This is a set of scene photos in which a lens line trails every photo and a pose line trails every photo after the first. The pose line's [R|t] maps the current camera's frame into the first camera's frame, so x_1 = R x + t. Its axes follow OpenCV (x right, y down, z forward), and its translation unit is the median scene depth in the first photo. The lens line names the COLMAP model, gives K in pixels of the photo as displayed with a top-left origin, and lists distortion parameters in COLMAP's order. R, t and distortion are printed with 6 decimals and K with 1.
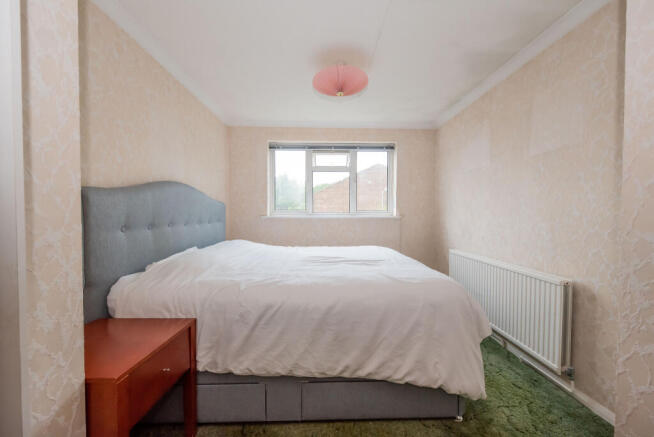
lens RADIAL K [[253.4, 0, 327.0], [0, 253.4, 218.5], [0, 0, 1]] dist [0.000186, -0.000012]
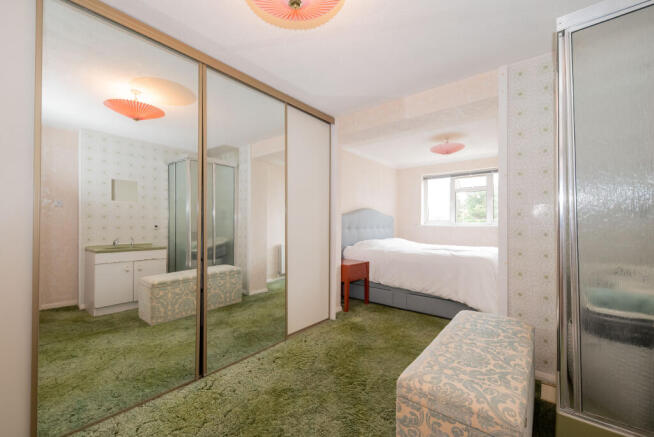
lens RADIAL K [[263.4, 0, 327.0], [0, 263.4, 218.5], [0, 0, 1]] dist [-0.000076, -0.000004]
pose [[0.741067, -0.015062, -0.671262, 0.705861], [-0.011190, 0.999332, -0.034778, 0.023755], [0.671338, 0.033284, 0.740403, -0.946271]]
